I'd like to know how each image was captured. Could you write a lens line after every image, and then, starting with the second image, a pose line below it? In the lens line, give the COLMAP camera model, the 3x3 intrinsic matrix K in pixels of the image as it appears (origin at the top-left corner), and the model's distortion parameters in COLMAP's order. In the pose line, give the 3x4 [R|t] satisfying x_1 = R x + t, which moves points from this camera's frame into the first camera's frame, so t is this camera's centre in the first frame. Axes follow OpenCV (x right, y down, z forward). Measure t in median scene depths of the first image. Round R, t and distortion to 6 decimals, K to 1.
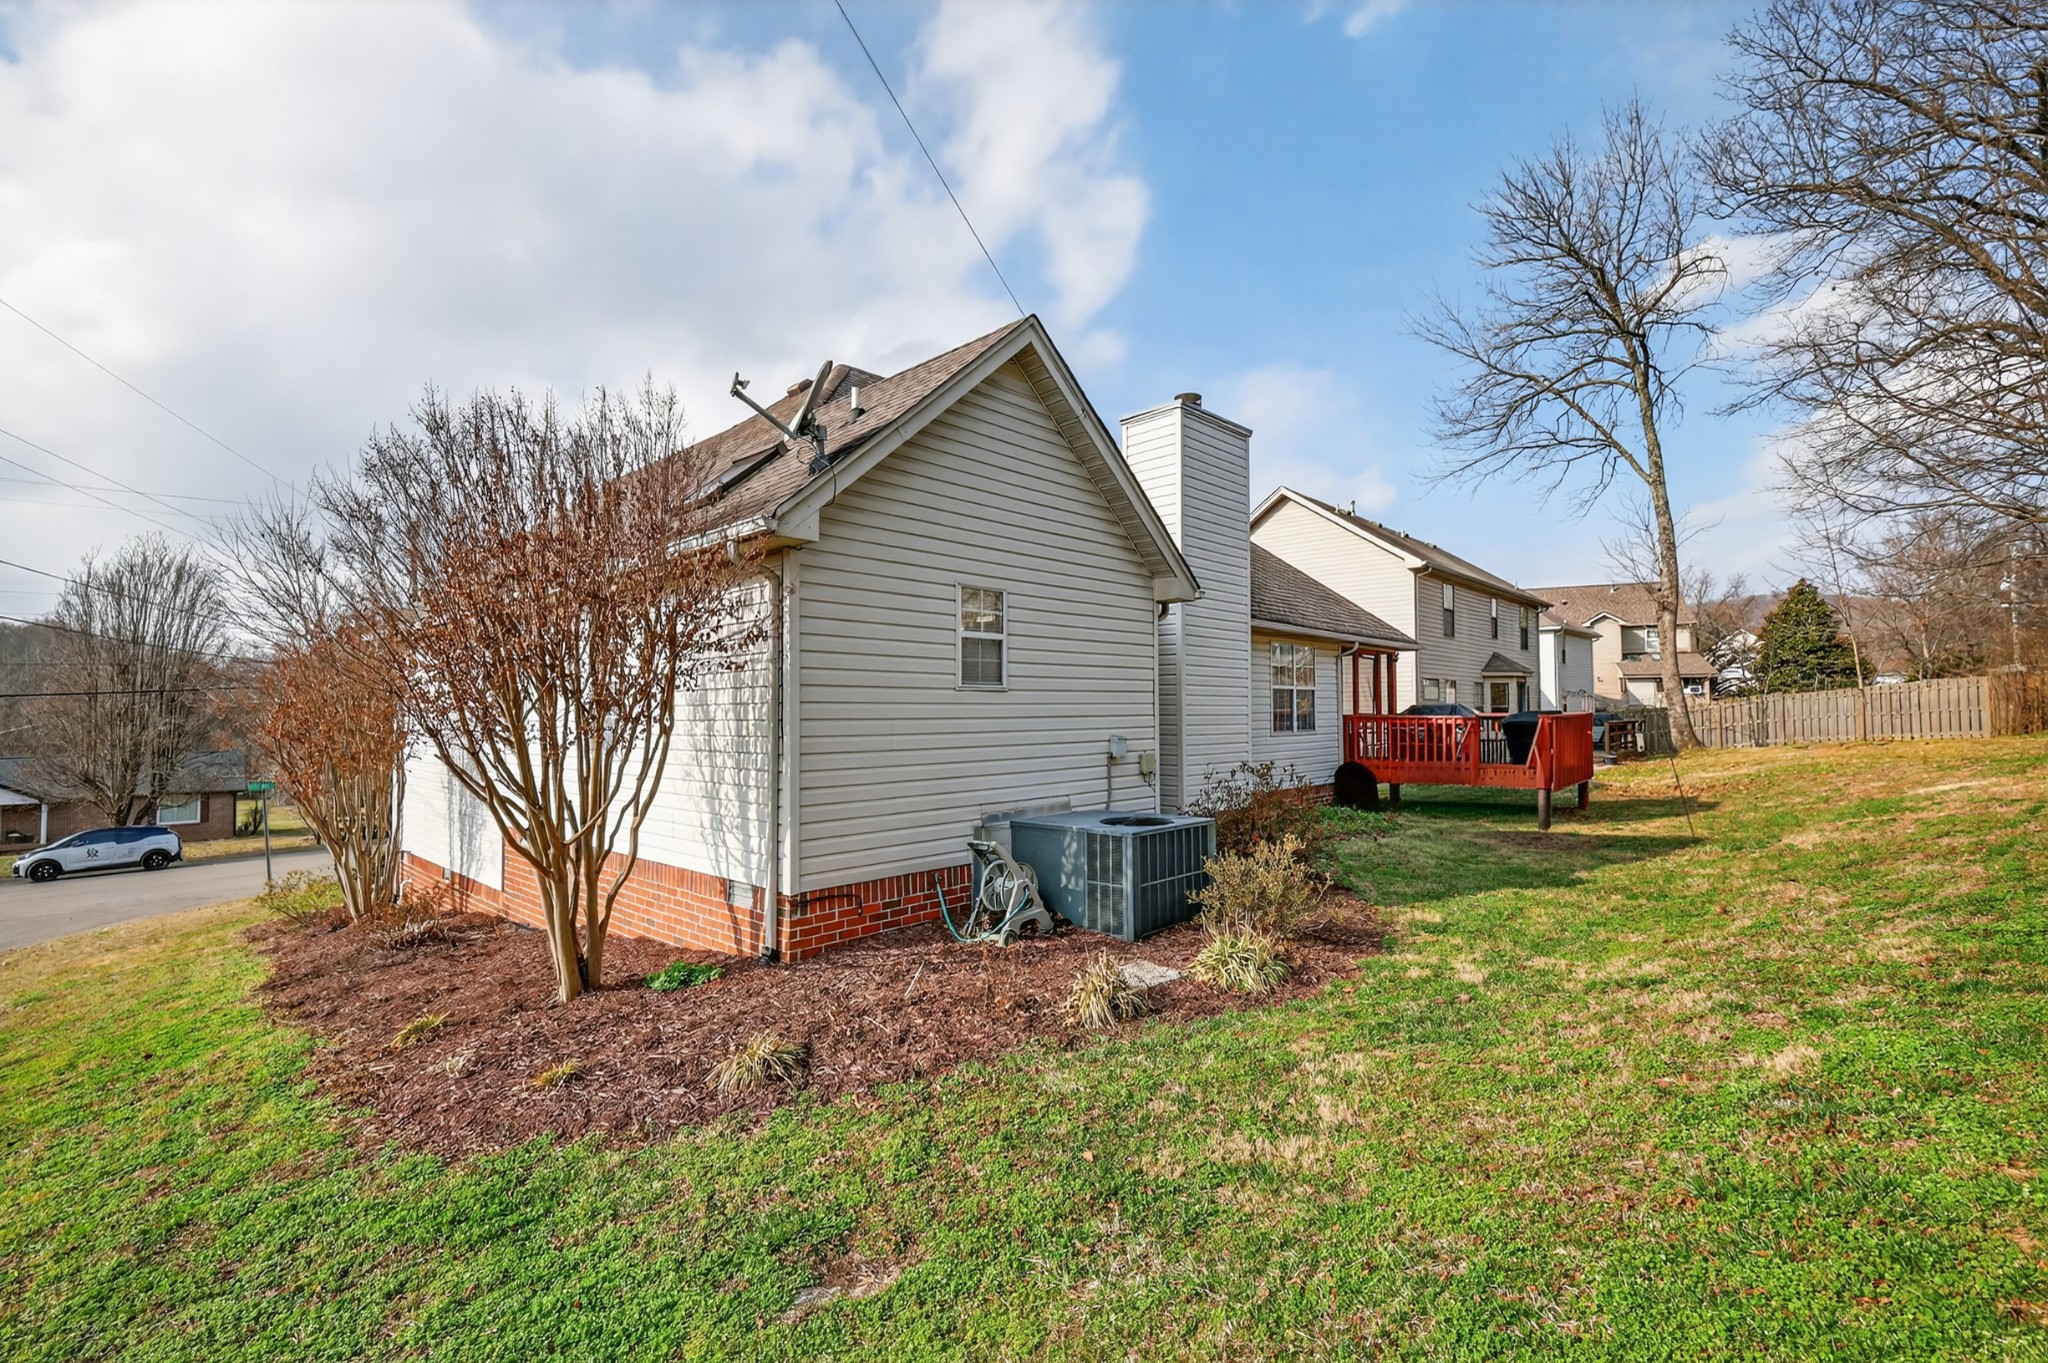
lens RADIAL K [[900.7, 0, 1029.1], [0, 900.7, 684.3], [0, 0, 1]] dist [0.002376, 0.000021]
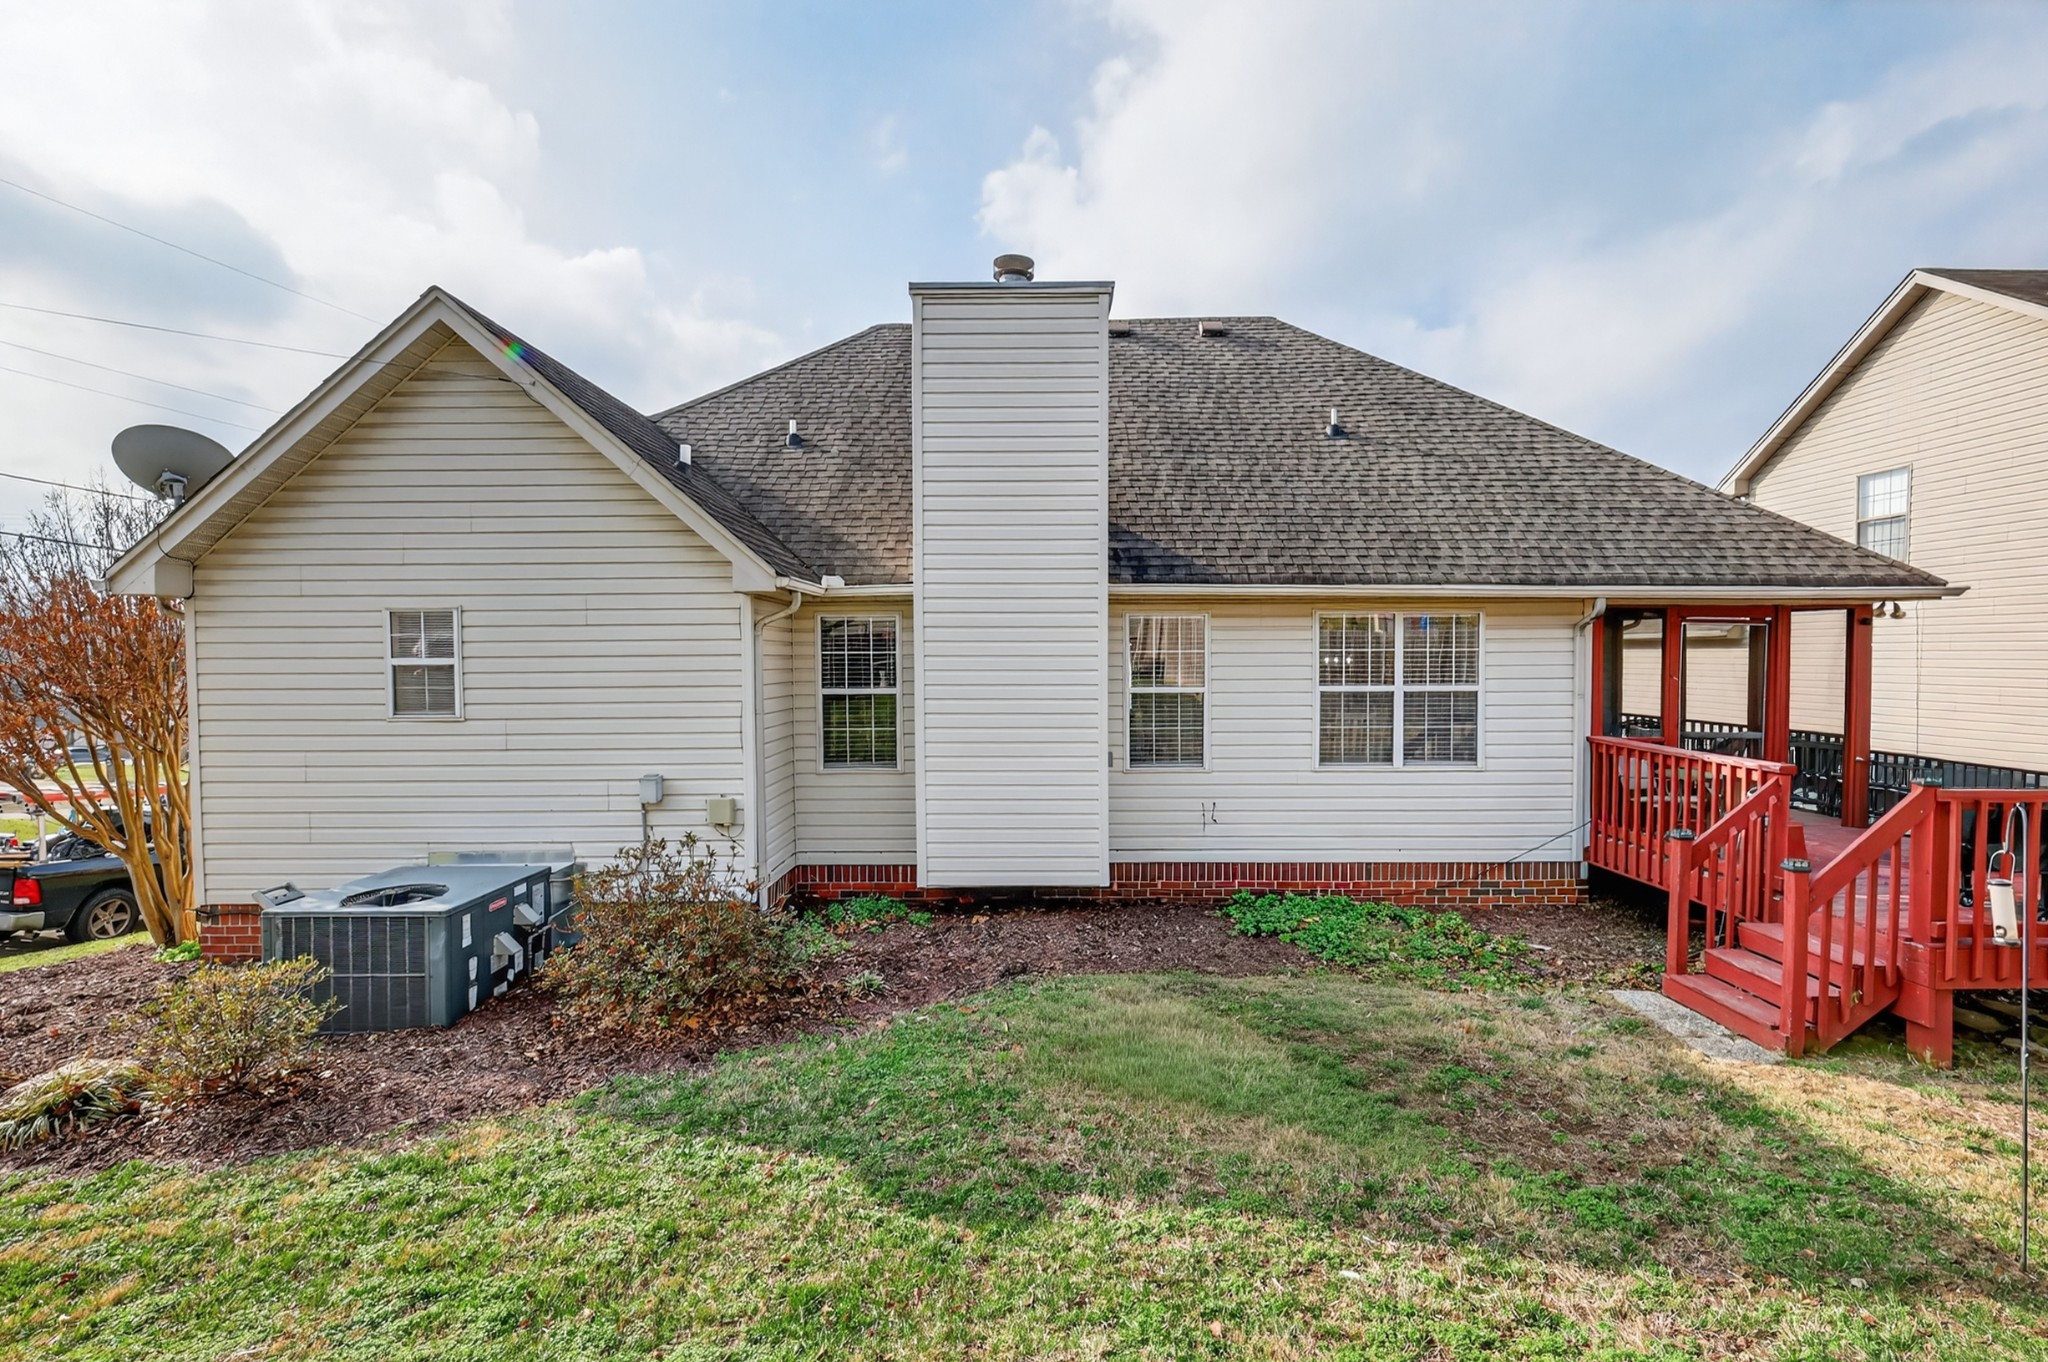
lens RADIAL K [[900.7, 0, 1029.1], [0, 900.7, 683.8], [0, 0, 1]] dist [0.002376, 0.000021]
pose [[0.676409, 0.010867, -0.736446, 1.019807], [0.026949, 0.998856, 0.039491, -0.048787], [0.736033, -0.046559, 0.675343, 0.811176]]
